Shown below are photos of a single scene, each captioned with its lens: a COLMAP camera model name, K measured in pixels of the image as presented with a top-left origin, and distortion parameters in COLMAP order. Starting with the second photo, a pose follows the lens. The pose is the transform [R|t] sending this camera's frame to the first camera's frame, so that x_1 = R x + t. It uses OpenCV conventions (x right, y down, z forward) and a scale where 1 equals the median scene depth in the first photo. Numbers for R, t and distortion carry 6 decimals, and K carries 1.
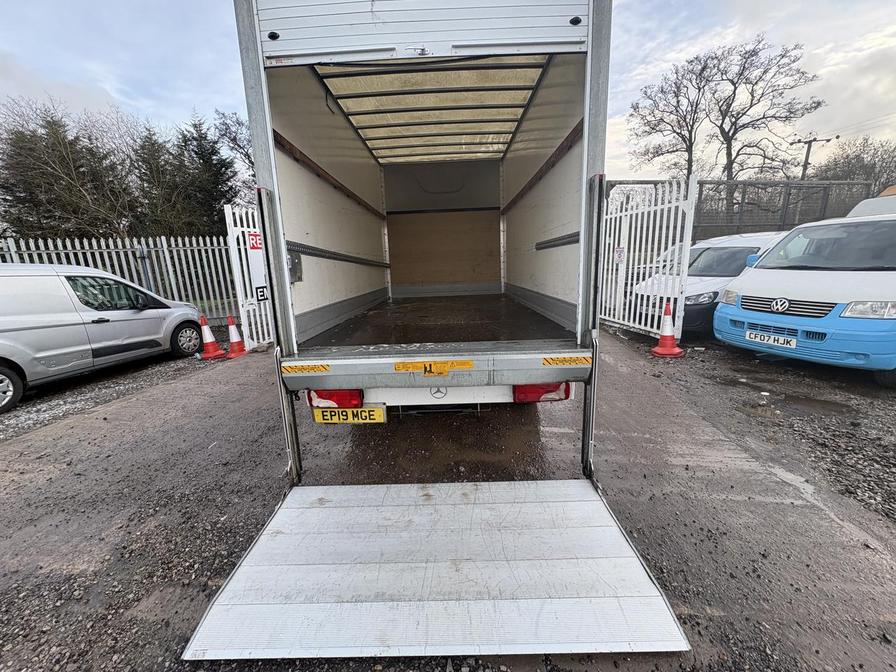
lens RADIAL K [[358.1, 0, 447.7], [0, 358.1, 340.4], [0, 0, 1]] dist [-0.000138, 0.000094]
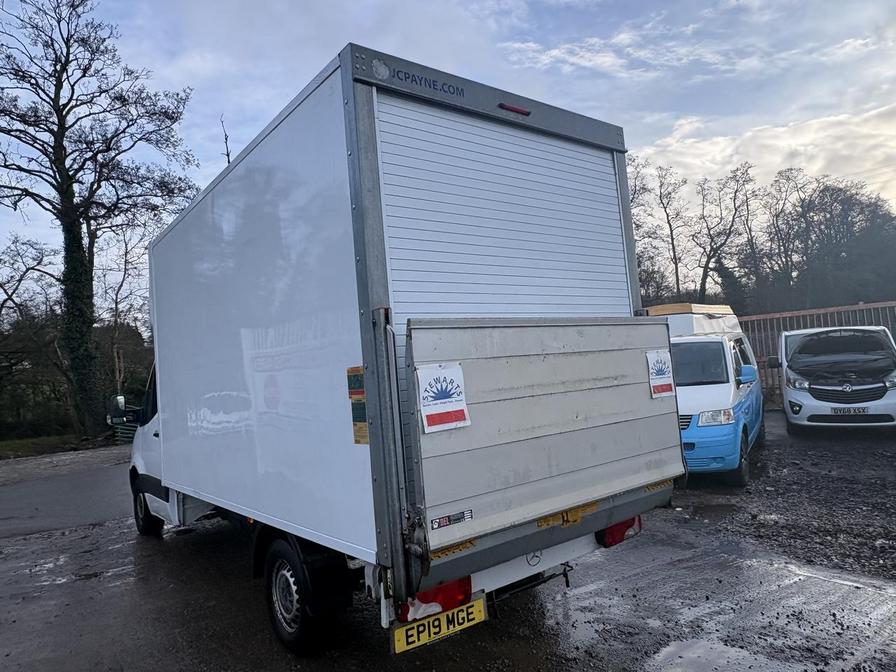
lens RADIAL K [[595.9, 0, 449.7], [0, 595.9, 330.6], [0, 0, 1]] dist [-0.001655, 0.003546]
pose [[0.782832, 0.015605, 0.622037, -0.978951], [0.181862, 0.950296, -0.252714, -0.032186], [-0.595063, 0.310957, 0.741084, -0.020214]]
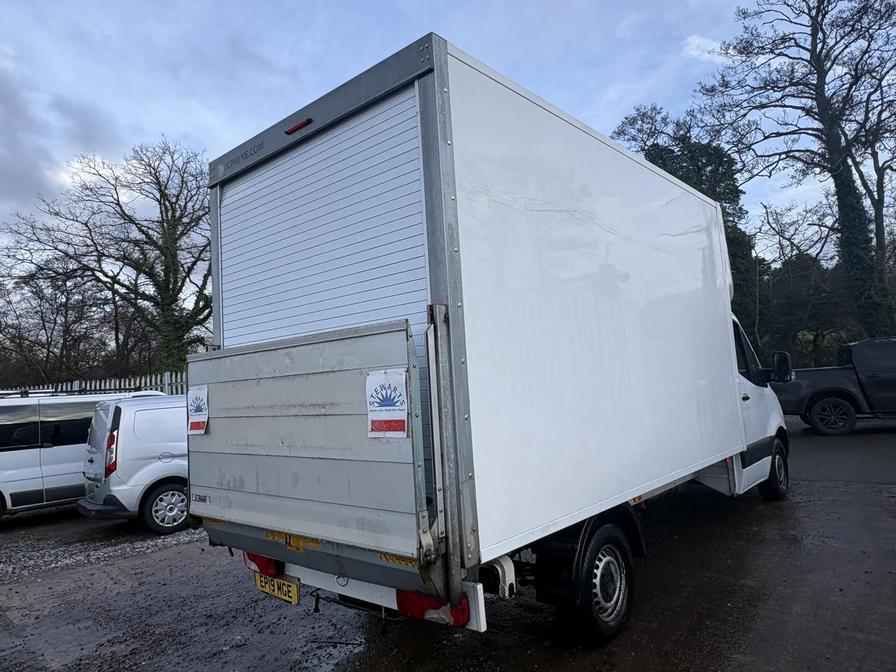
lens RADIAL K [[595.9, 0, 449.7], [0, 595.9, 330.6], [0, 0, 1]] dist [-0.001655, 0.003546]
pose [[0.761834, -0.071987, -0.643760, 1.012005], [-0.096161, 0.970227, -0.222291, -0.109699], [0.640595, 0.231253, 0.732229, 0.076598]]
